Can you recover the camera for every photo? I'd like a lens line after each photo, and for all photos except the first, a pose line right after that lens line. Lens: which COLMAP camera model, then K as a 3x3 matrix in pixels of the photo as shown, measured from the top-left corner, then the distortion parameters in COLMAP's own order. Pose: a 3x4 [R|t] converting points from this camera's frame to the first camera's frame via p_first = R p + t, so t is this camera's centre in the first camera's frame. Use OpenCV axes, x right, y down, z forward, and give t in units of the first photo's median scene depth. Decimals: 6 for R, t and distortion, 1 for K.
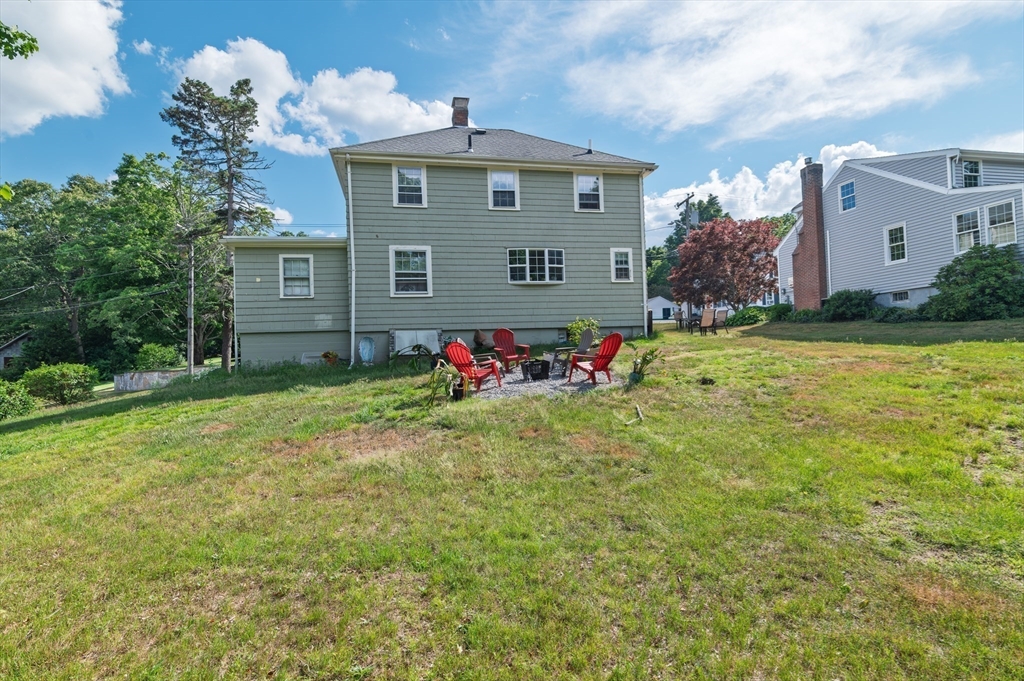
lens RADIAL K [[534.8, 0, 511.4], [0, 534.8, 340.5], [0, 0, 1]] dist [-0.001511, -0.000157]
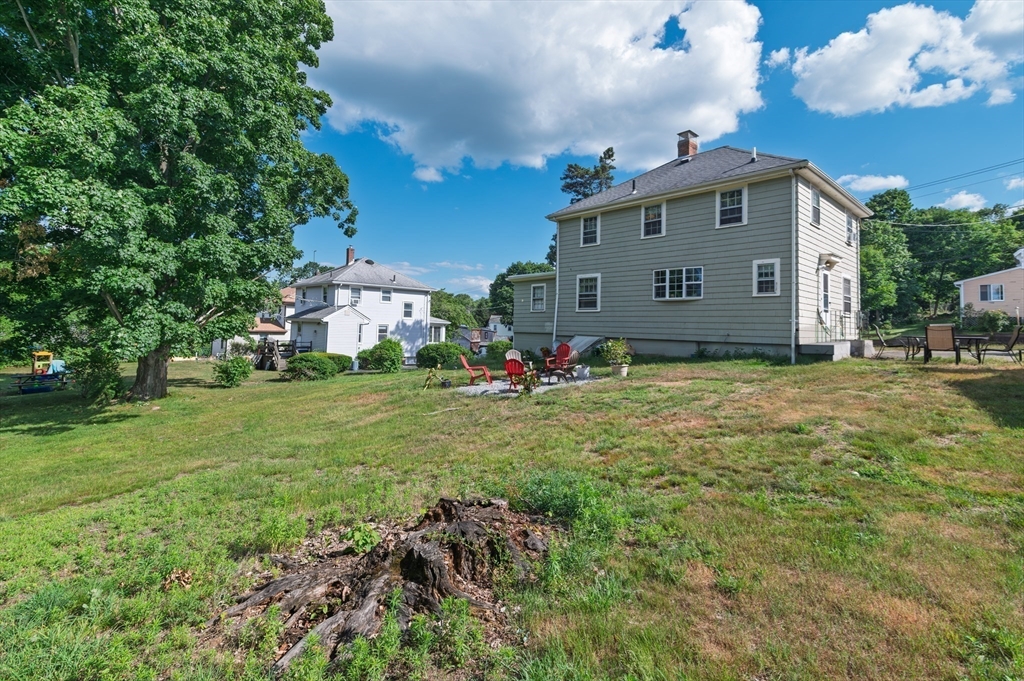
lens RADIAL K [[472.8, 0, 505.0], [0, 472.8, 301.2], [0, 0, 1]] dist [0.000700, 0.000304]
pose [[0.499716, -0.004145, -0.866180, 0.718847], [-0.017769, 0.999729, -0.015035, -0.082541], [0.866007, 0.022904, 0.499507, 0.202667]]
